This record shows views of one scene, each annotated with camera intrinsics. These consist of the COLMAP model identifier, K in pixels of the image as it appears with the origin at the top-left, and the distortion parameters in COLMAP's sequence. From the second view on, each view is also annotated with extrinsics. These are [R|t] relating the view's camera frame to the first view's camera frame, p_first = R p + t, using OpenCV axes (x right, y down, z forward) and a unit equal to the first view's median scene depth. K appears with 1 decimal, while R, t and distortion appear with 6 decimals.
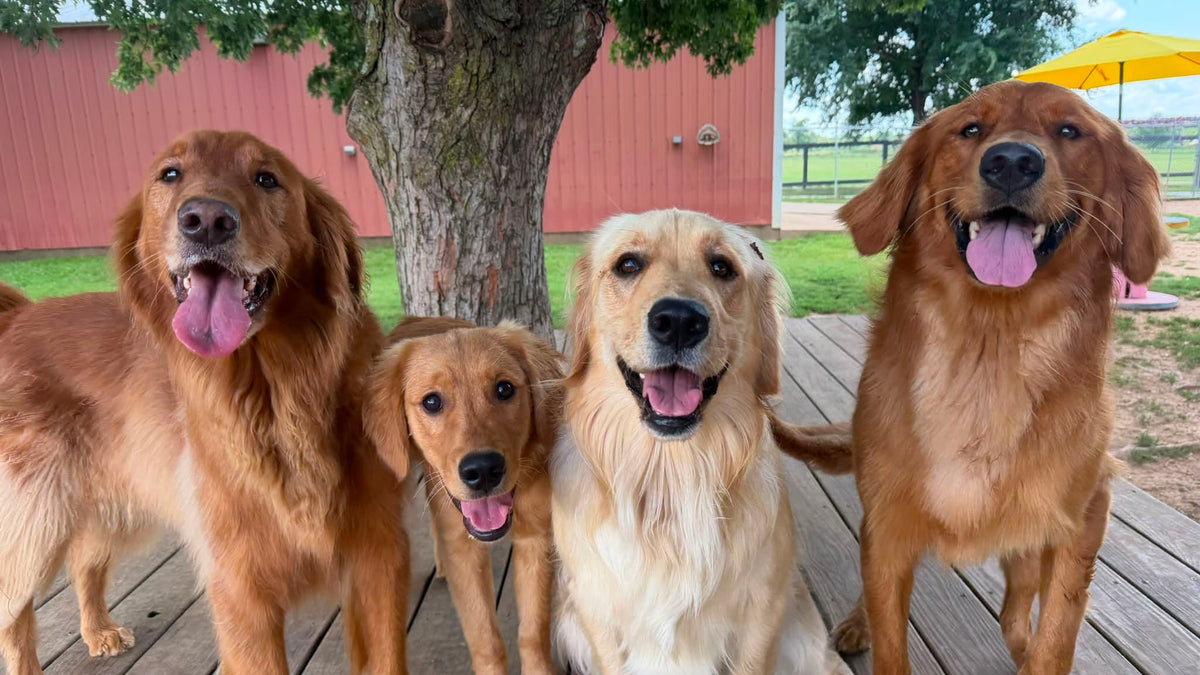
lens RADIAL K [[794.2, 0, 602.0], [0, 794.2, 342.9], [0, 0, 1]] dist [-0.003409, -0.002404]
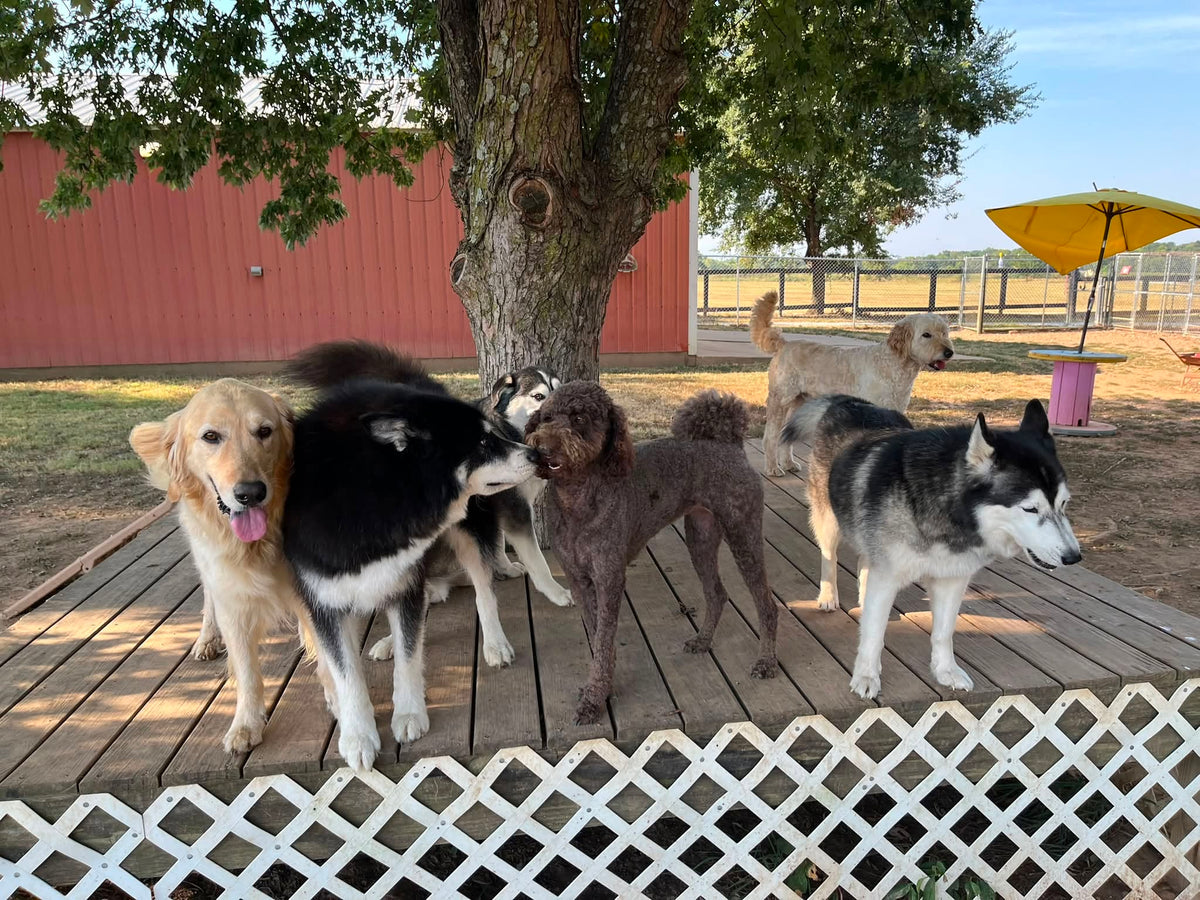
lens RADIAL K [[836.7, 0, 598.5], [0, 836.7, 447.6], [0, 0, 1]] dist [0.001532, 0.001243]
pose [[0.991425, -0.013531, 0.129978, -0.277472], [0.017471, 0.999420, -0.029214, 0.028586], [-0.129507, 0.031234, 0.991086, -0.335007]]
